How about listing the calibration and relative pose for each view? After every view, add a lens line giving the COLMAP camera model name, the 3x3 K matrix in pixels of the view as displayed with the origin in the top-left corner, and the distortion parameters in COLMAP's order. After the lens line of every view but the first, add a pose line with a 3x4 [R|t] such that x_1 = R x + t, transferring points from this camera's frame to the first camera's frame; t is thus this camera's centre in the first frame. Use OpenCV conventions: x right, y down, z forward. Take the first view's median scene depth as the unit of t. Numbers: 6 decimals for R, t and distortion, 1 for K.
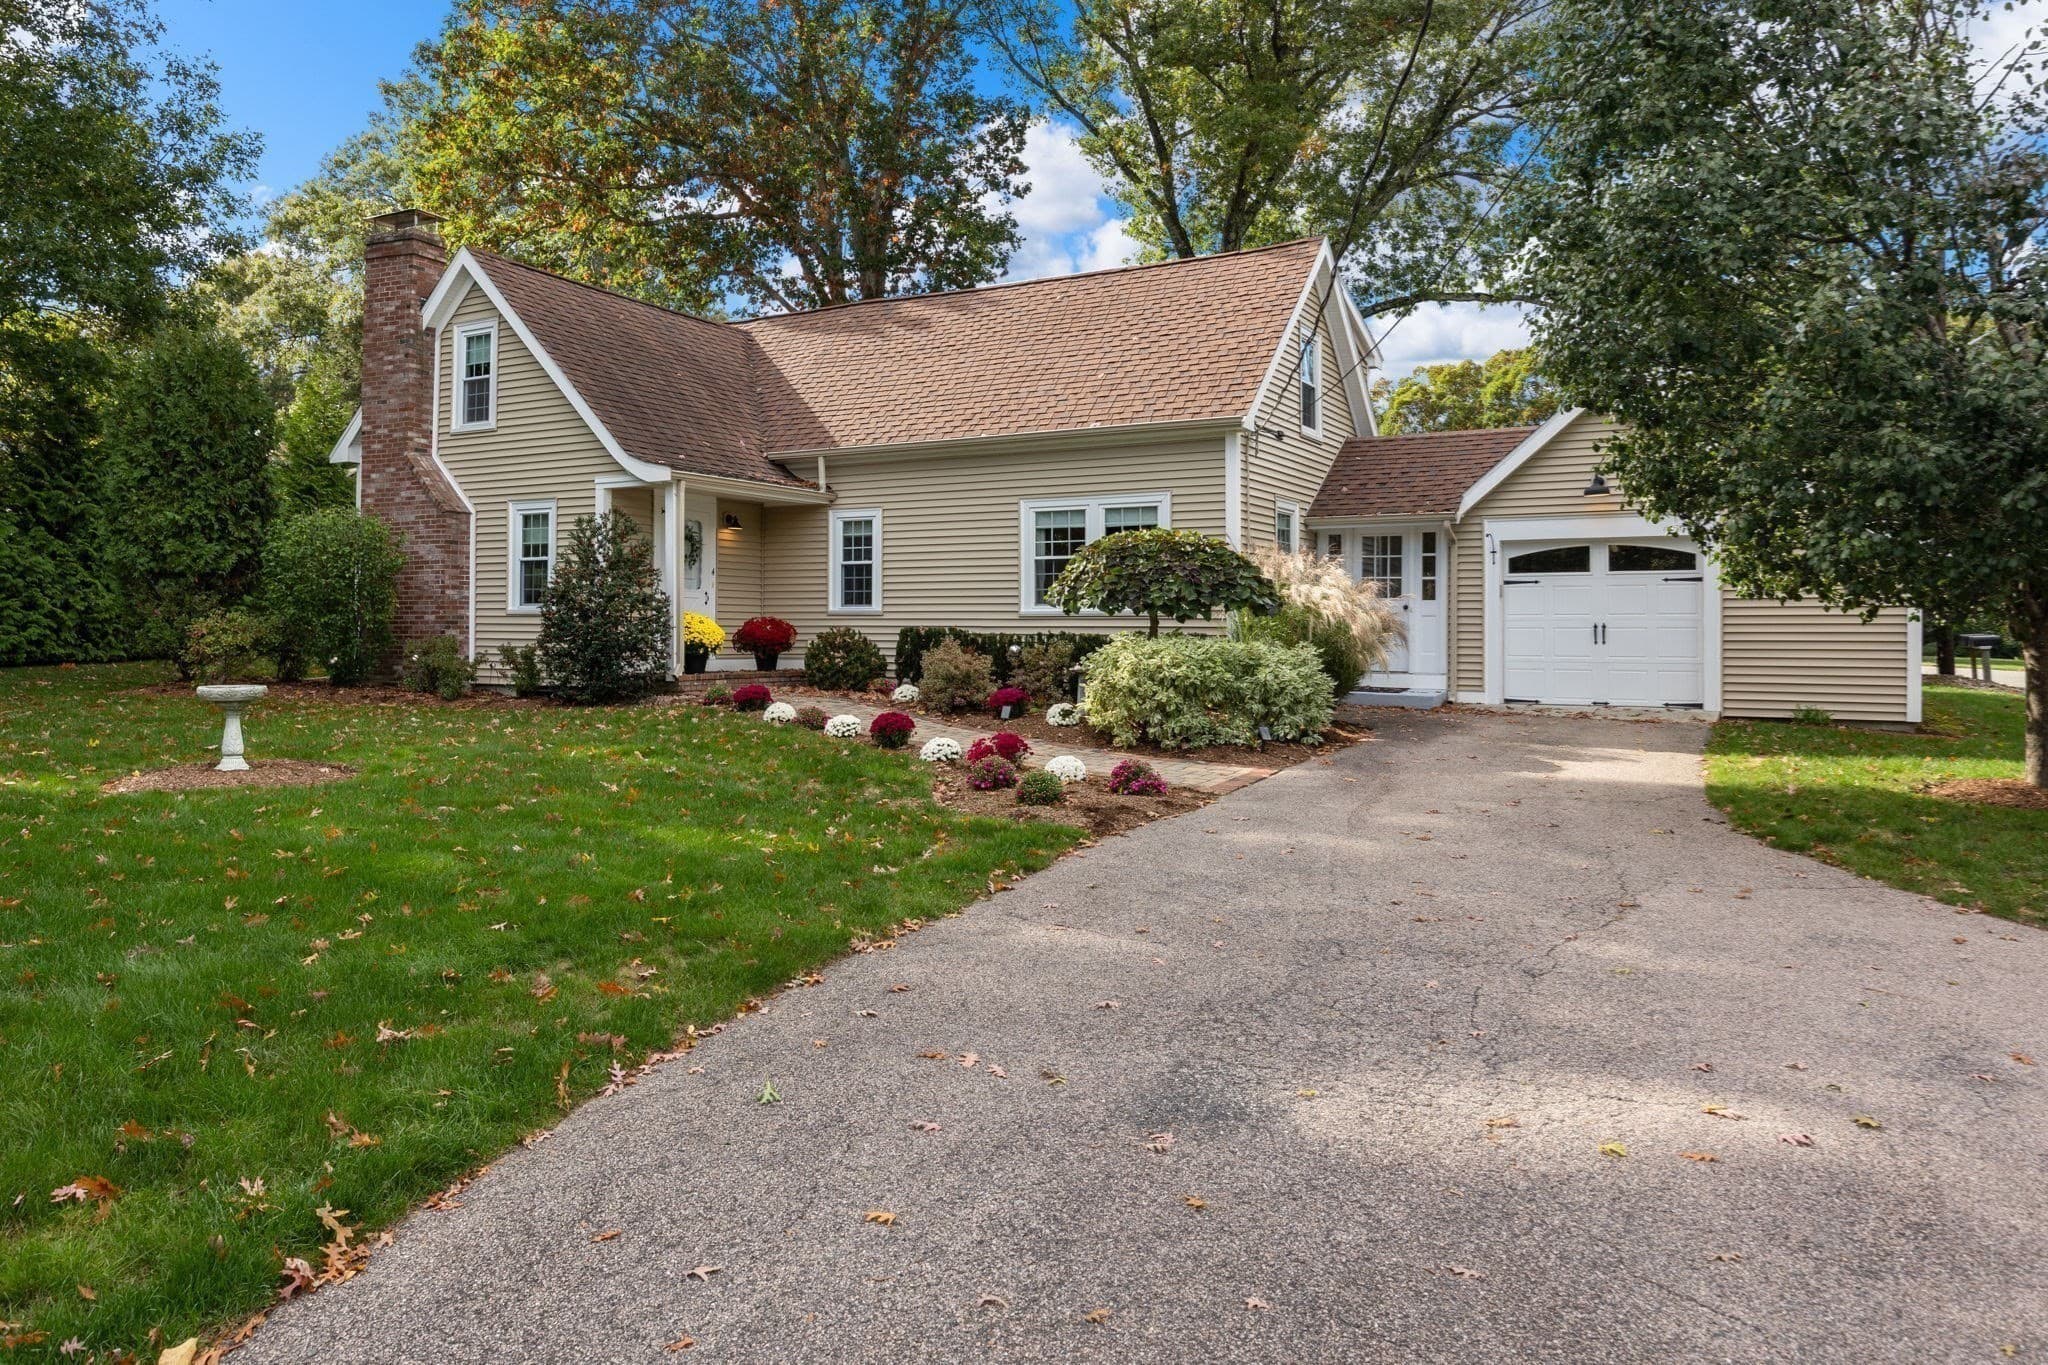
lens RADIAL K [[1387.3, 0, 1022.2], [0, 1387.3, 573.7], [0, 0, 1]] dist [-0.003543, -0.000796]
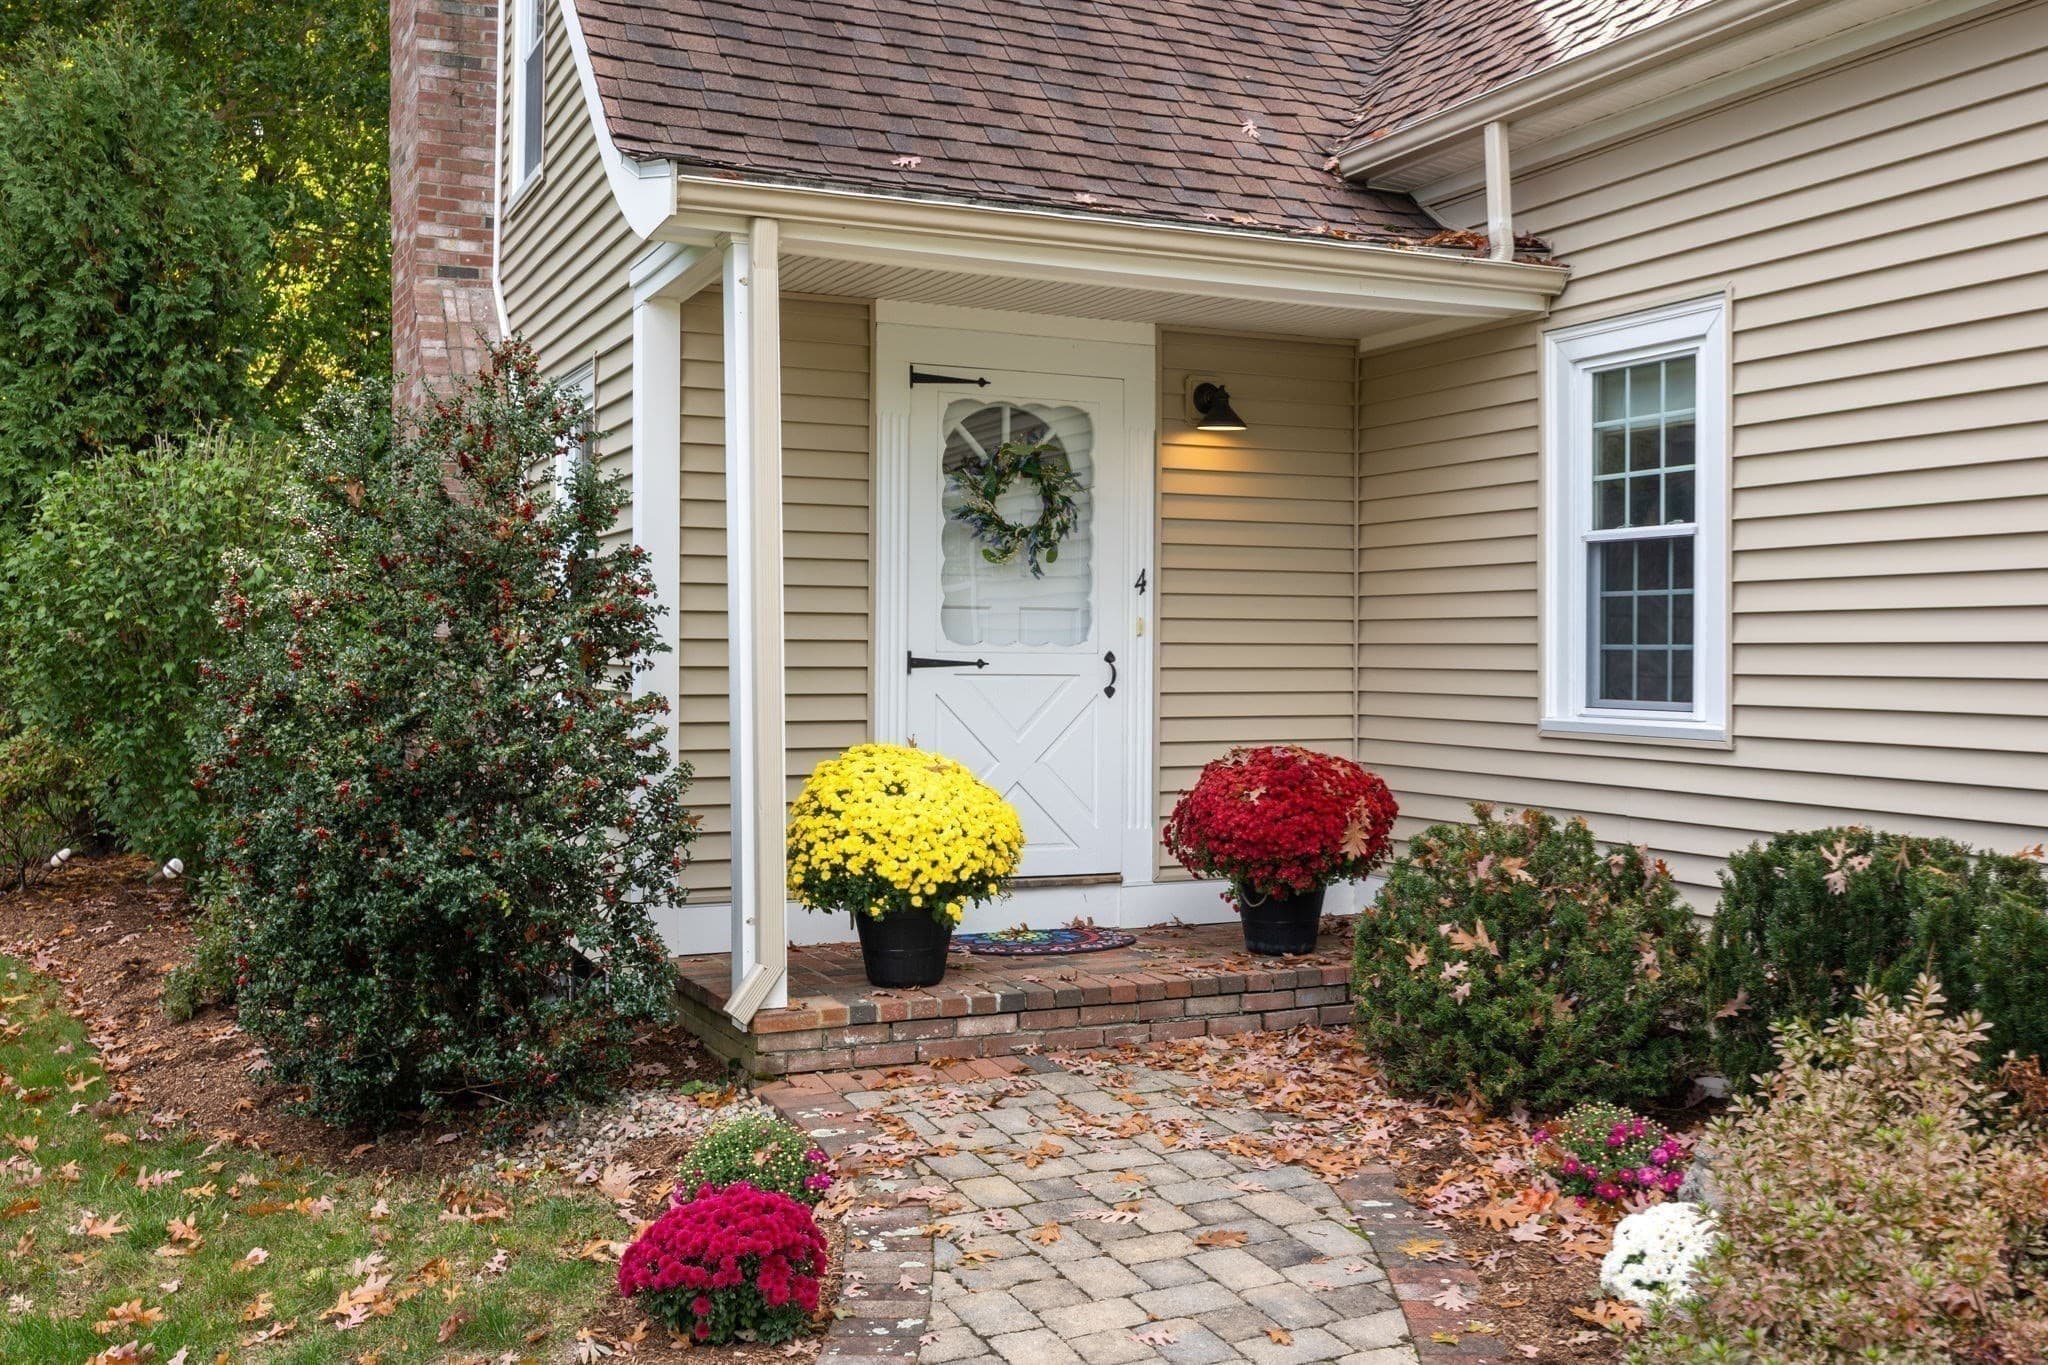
lens RADIAL K [[1947.1, 0, 1024.0], [0, 1947.1, 682.5], [0, 0, 1]] dist [-0.013135, -0.005849]
pose [[0.815266, 0.008790, -0.579021, -0.007533], [0.027256, 0.998194, 0.053531, -0.003042], [0.578445, -0.059424, 0.813554, 0.700289]]
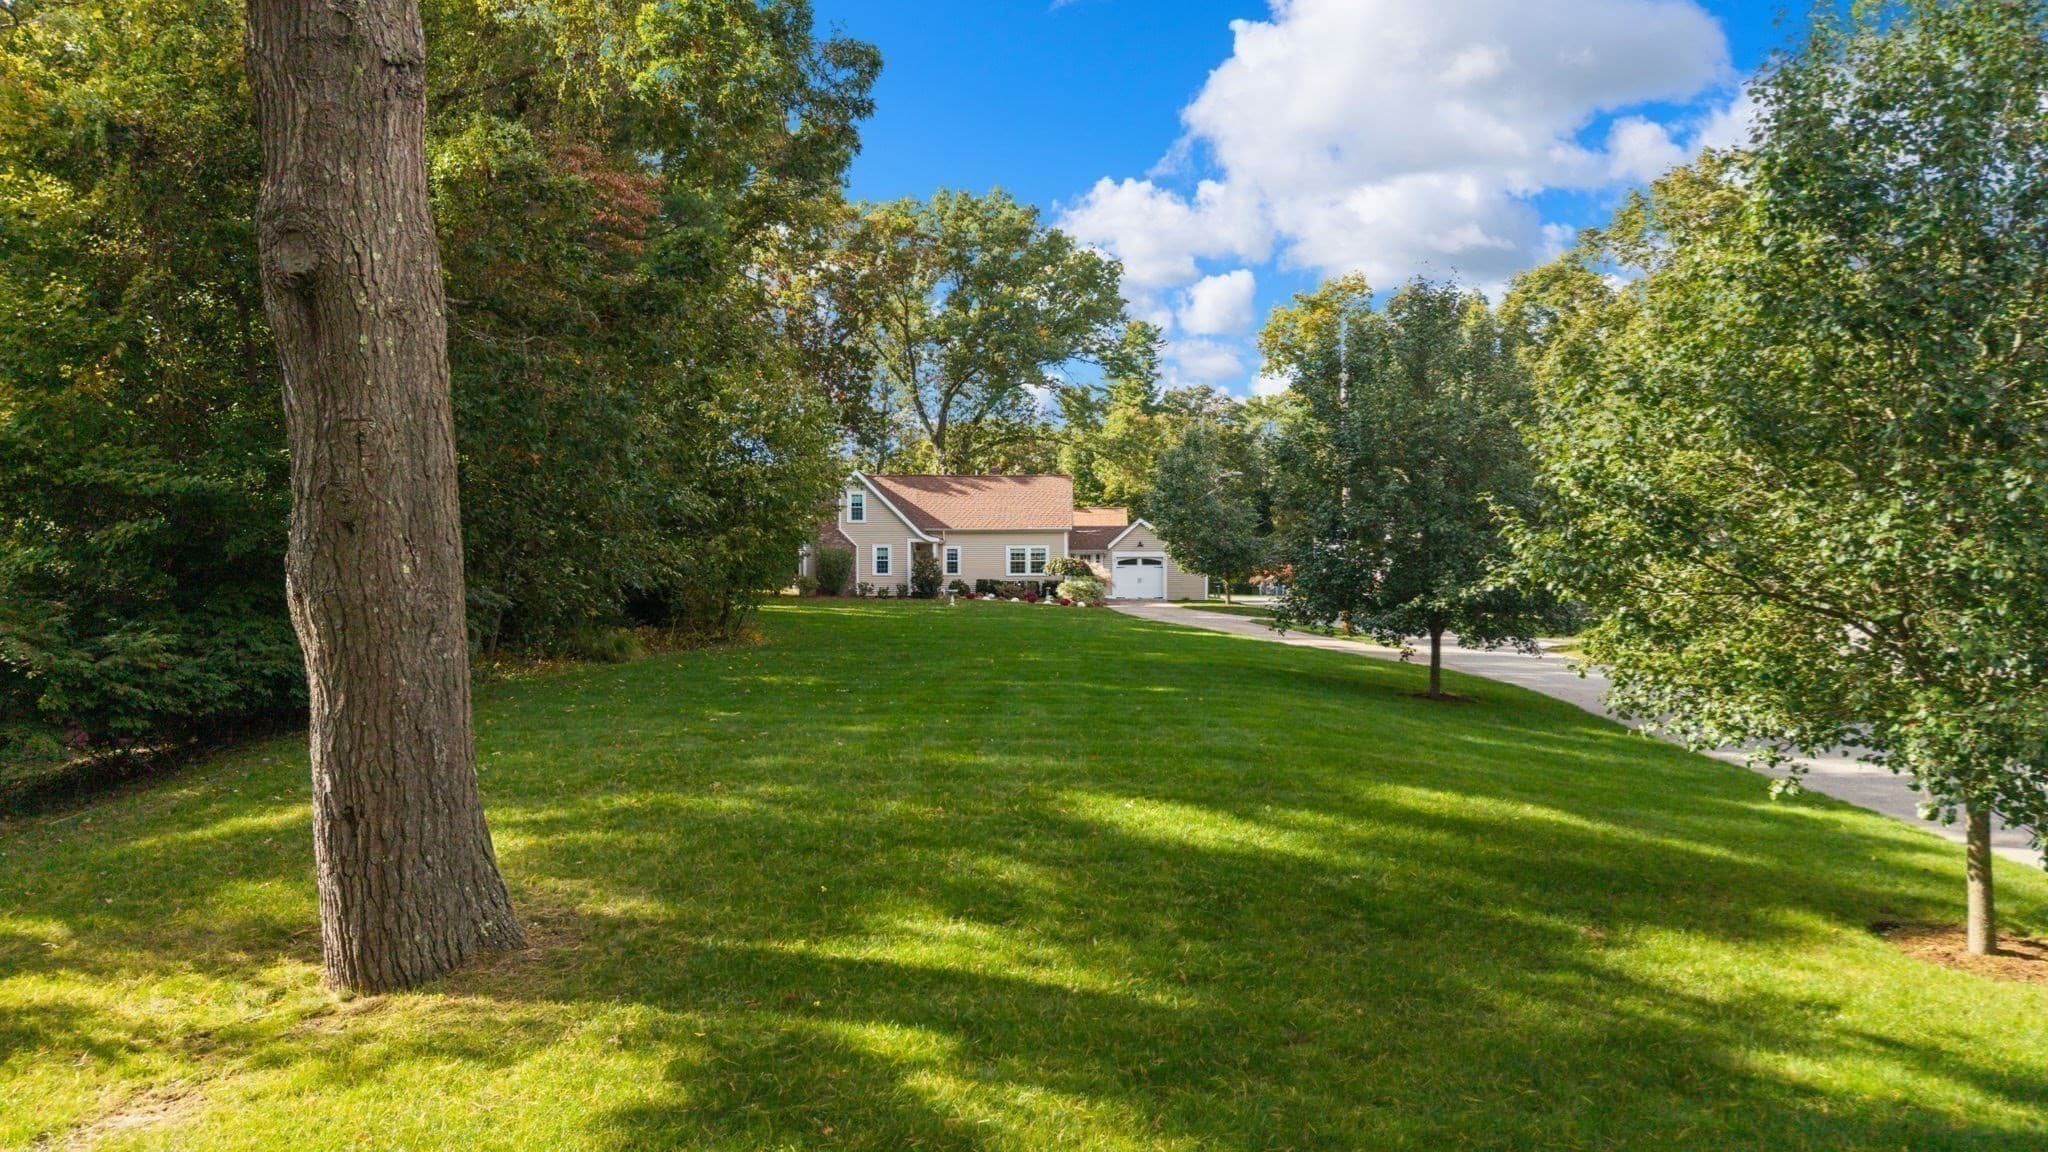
lens RADIAL K [[1354.1, 0, 1024.0], [0, 1354.1, 576.0], [0, 0, 1]] dist [0.154039, -0.000382]
pose [[0.891027, -0.002336, 0.453944, -1.629346], [-0.013924, 0.999376, 0.032473, -0.090427], [-0.453737, -0.035255, 0.890438, -2.298712]]
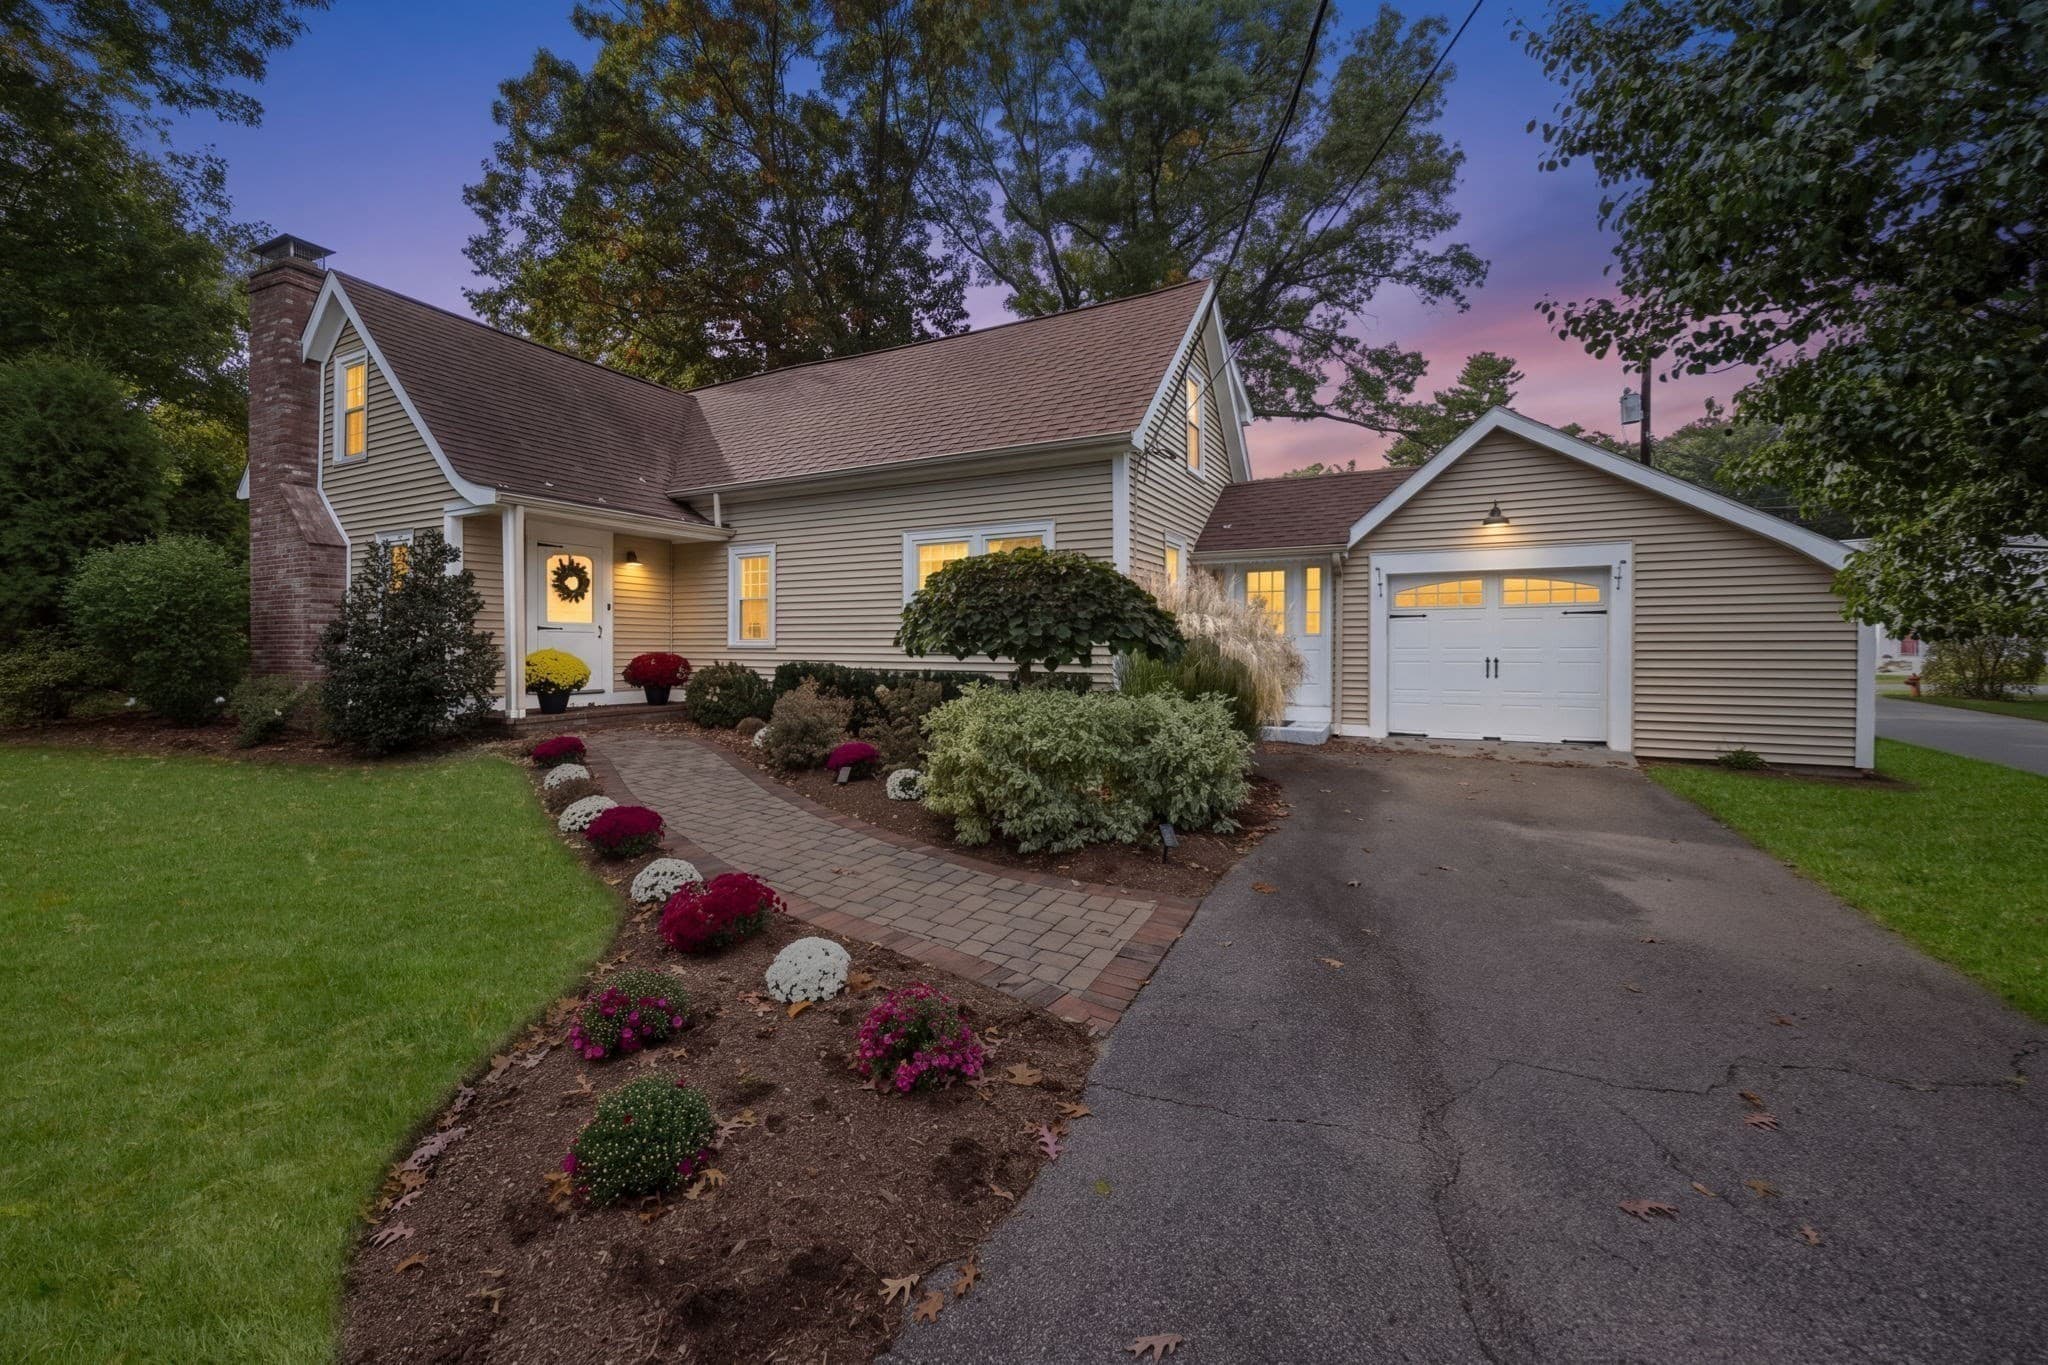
lens RADIAL K [[796.6, 0, 1031.9], [0, 796.6, 646.2], [0, 0, 1]] dist [-0.001283, -0.000067]
pose [[0.999199, -0.002754, 0.039921, 0.066282], [0.001042, 0.999082, 0.042838, 0.003332], [-0.040003, -0.042762, 0.998284, 0.436373]]
